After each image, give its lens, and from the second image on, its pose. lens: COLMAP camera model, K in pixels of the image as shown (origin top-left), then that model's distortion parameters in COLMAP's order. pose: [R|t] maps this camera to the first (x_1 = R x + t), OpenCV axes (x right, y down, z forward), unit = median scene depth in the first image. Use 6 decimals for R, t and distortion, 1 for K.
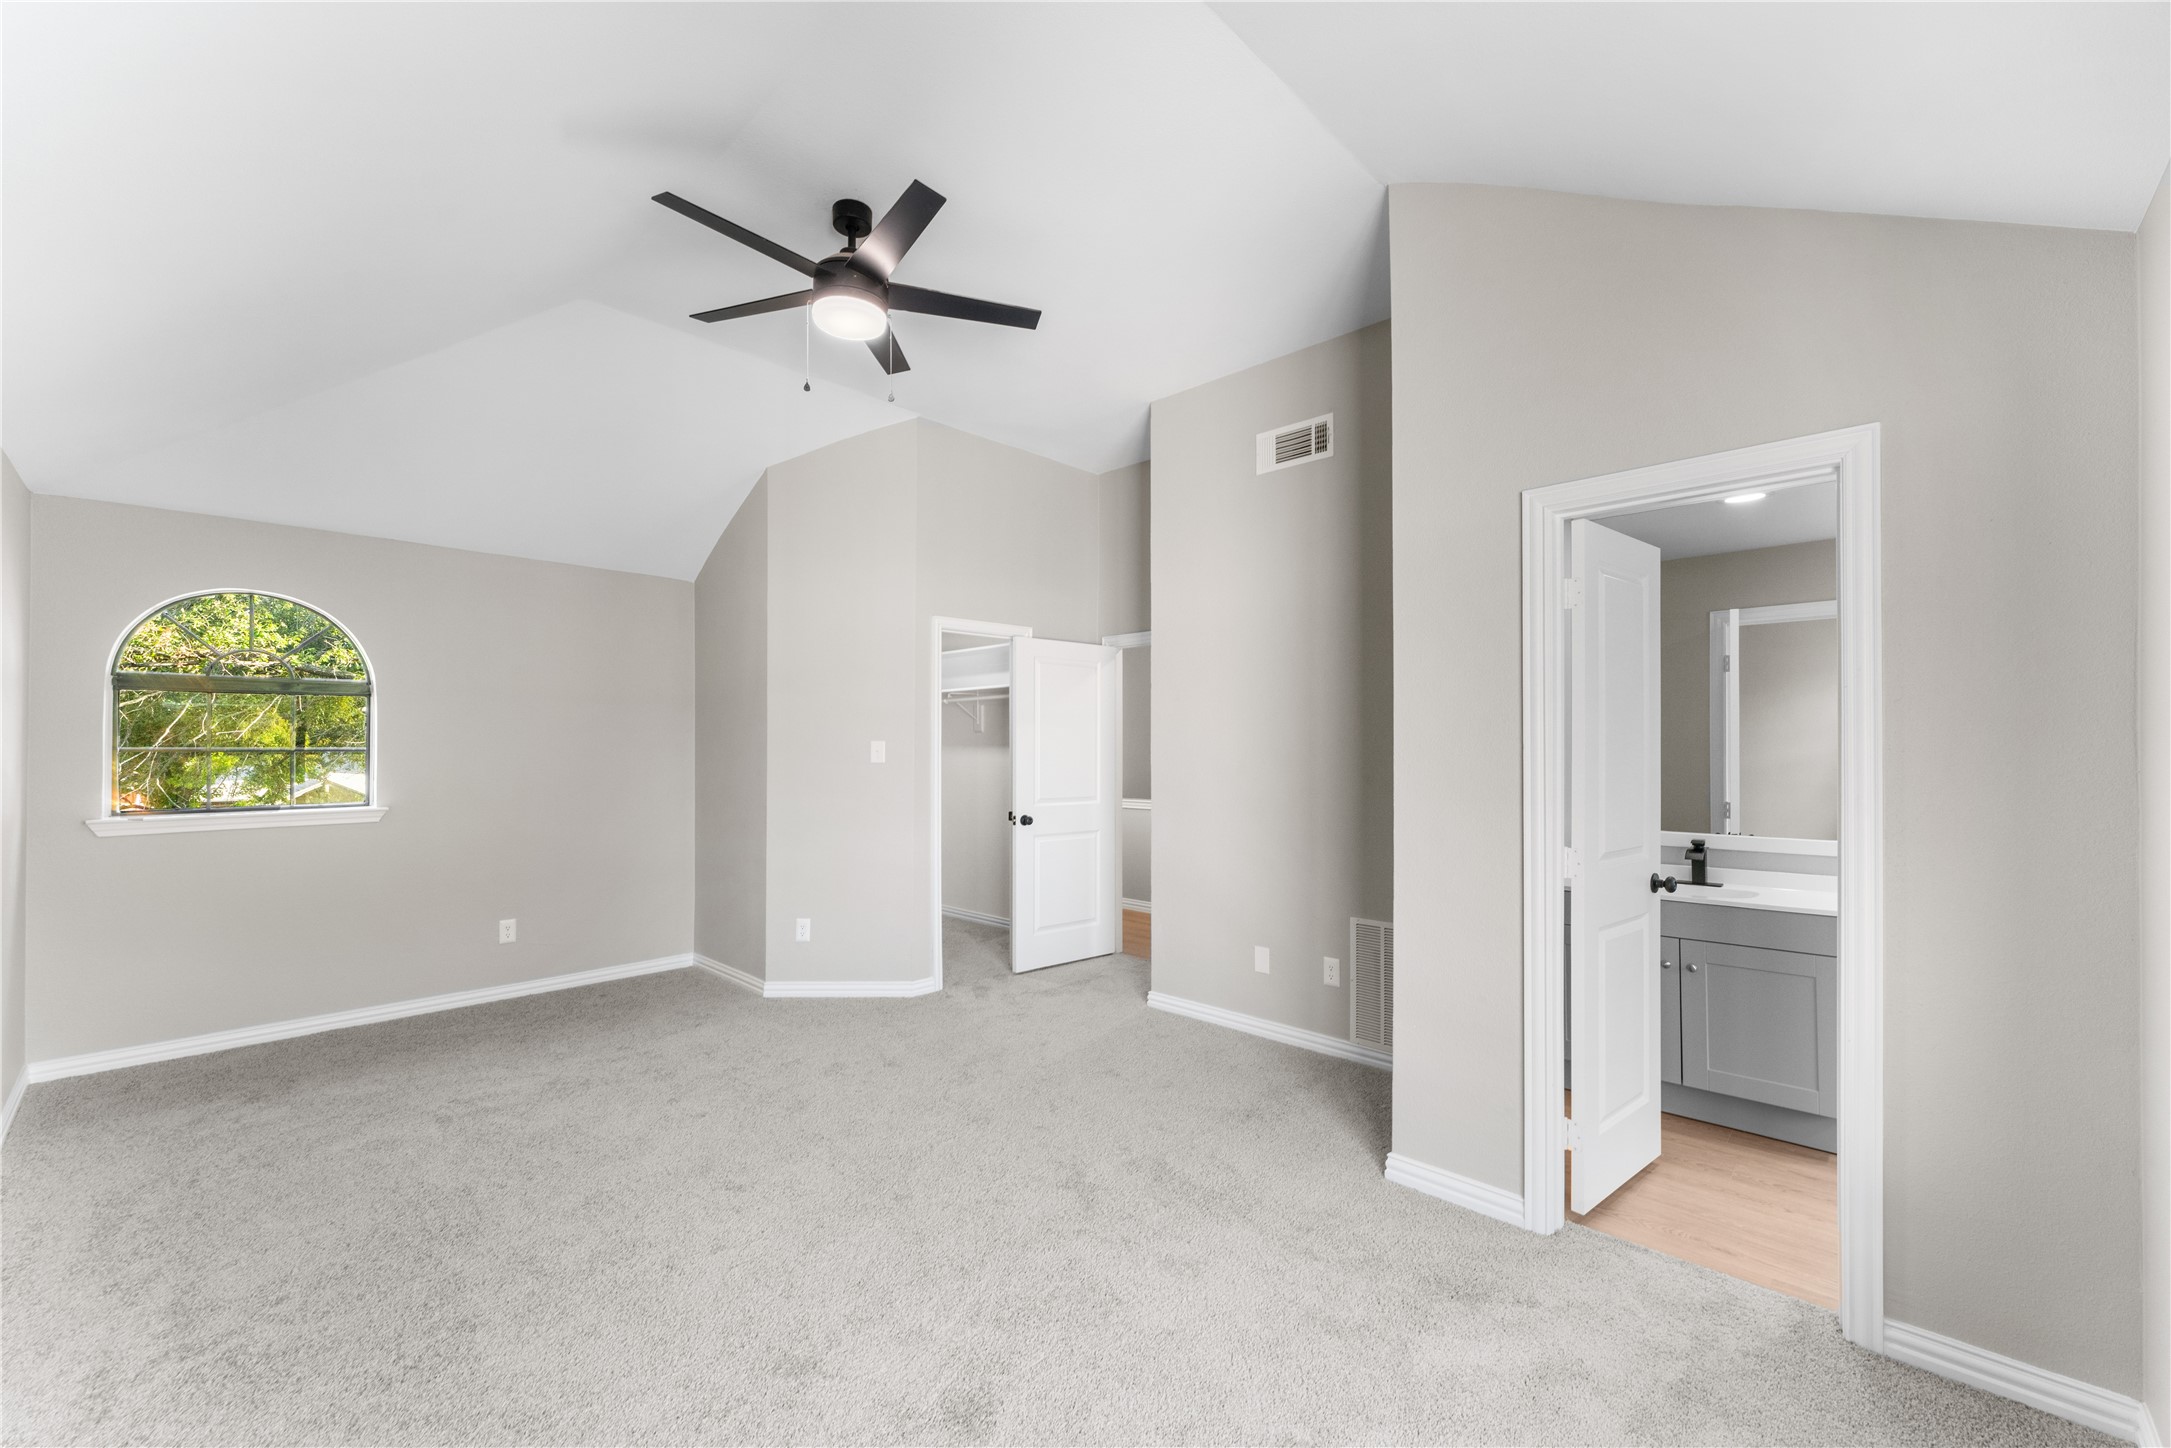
lens RADIAL K [[861.2, 0, 1074.4], [0, 861.2, 733.5], [0, 0, 1]] dist [-0.000435, 0.000283]
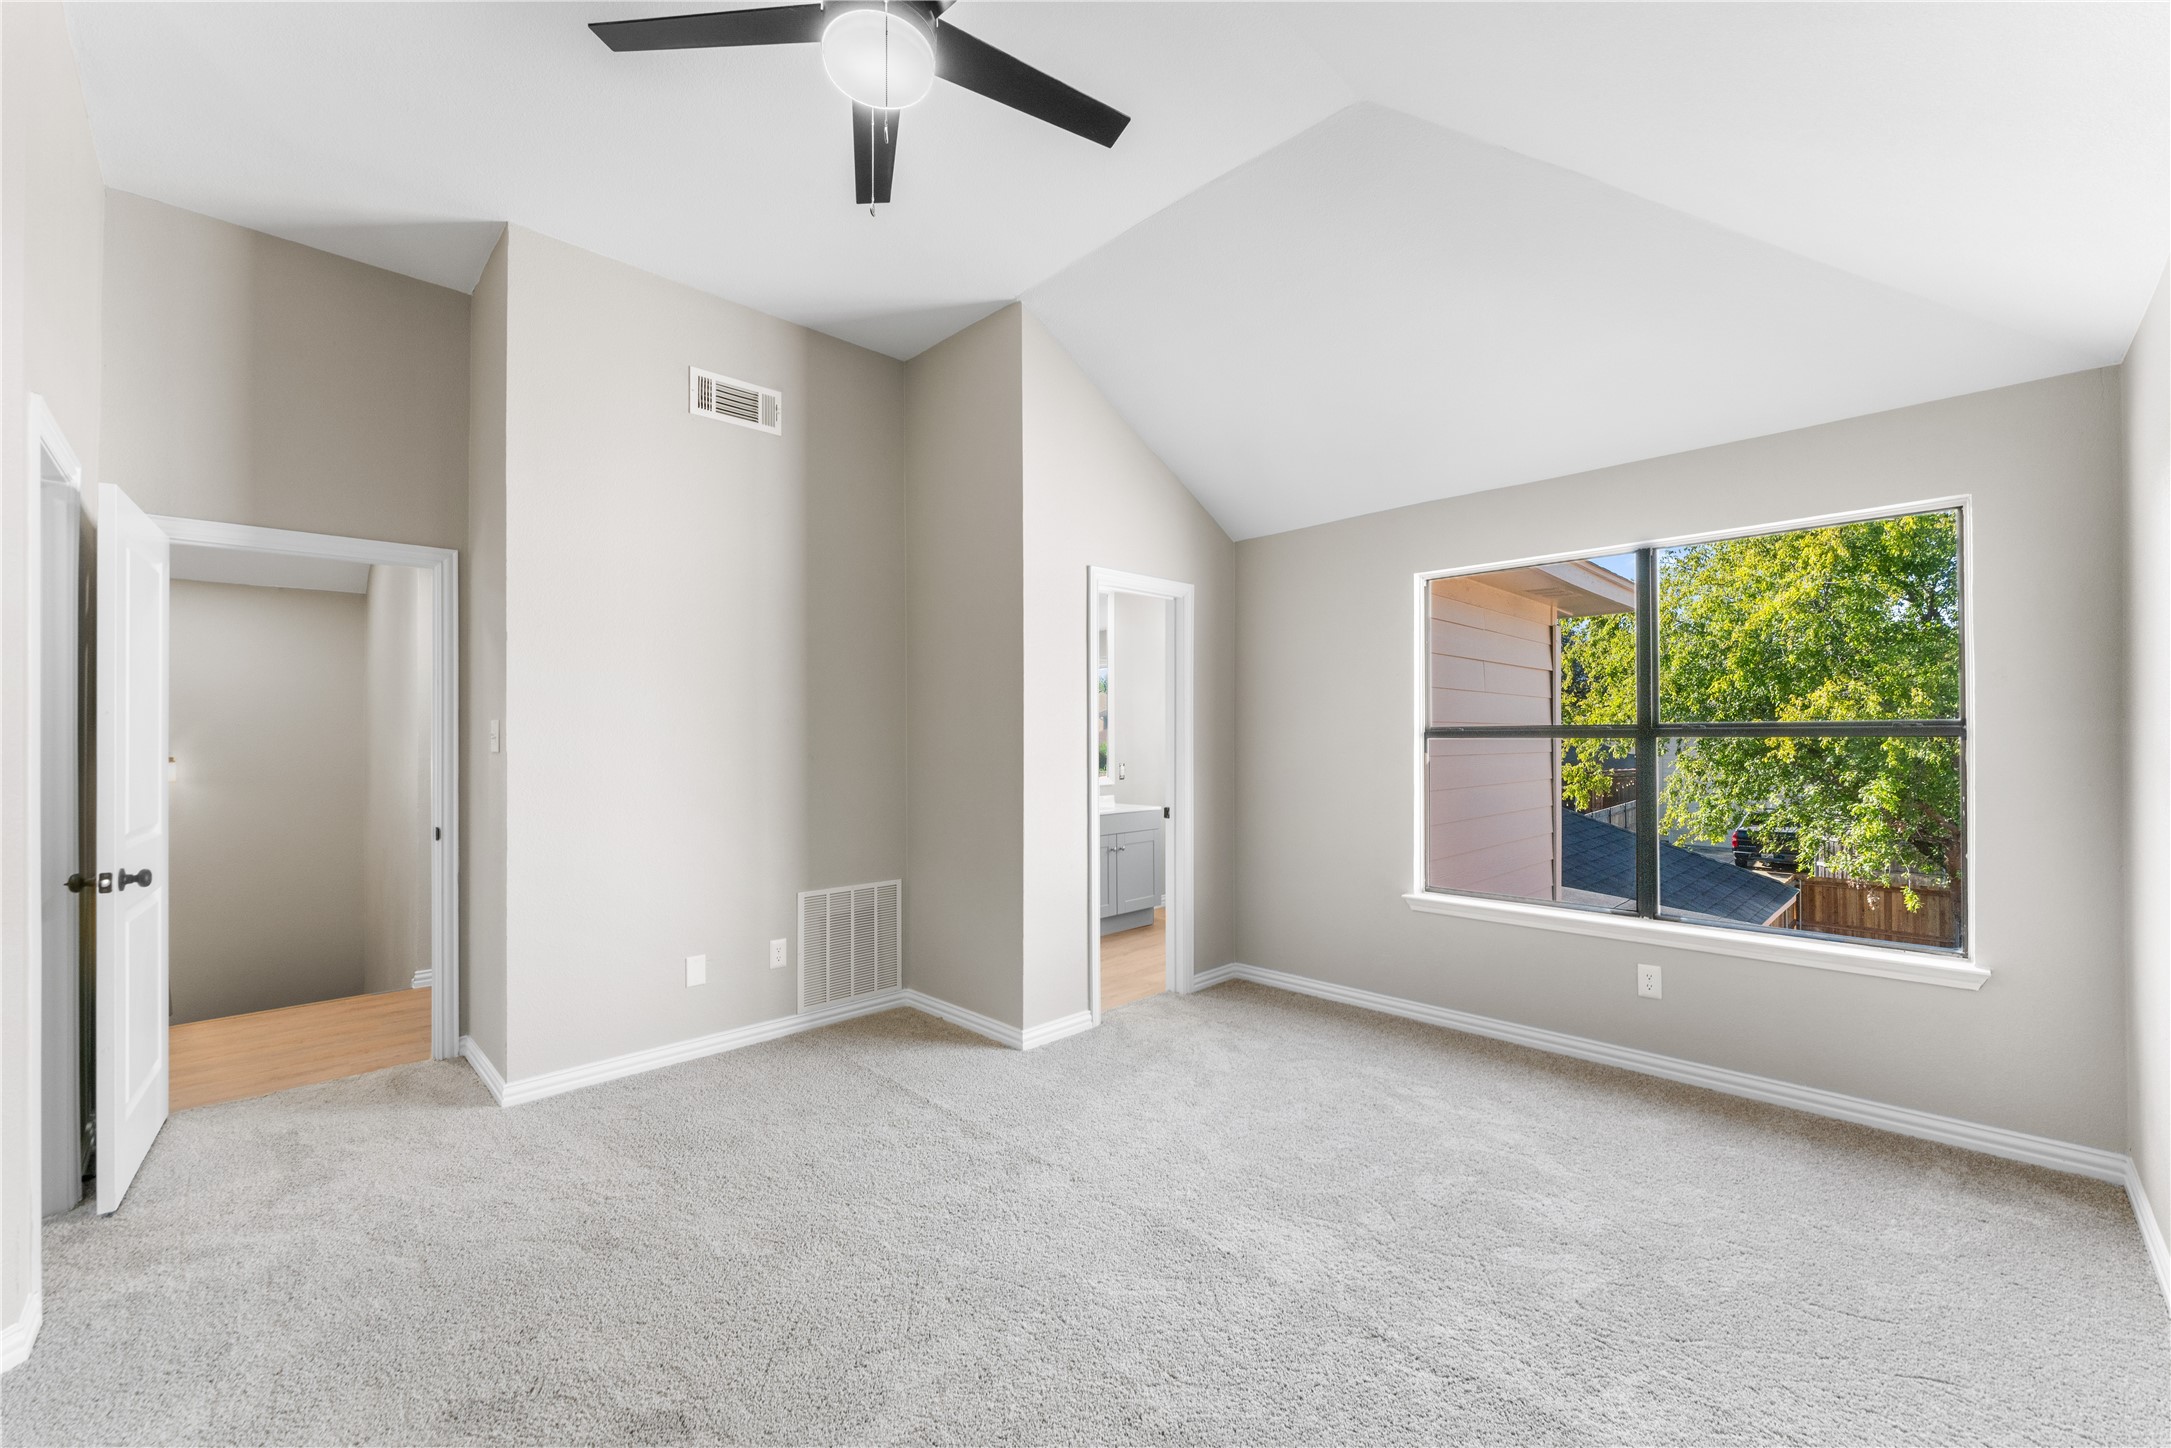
lens RADIAL K [[861.2, 0, 1074.4], [0, 861.2, 733.5], [0, 0, 1]] dist [-0.000435, 0.000283]
pose [[0.031203, 0.005149, 0.999500, -0.687277], [-0.012309, 0.999913, -0.004767, 0.022886], [-0.999437, -0.012154, 0.031263, 0.630239]]
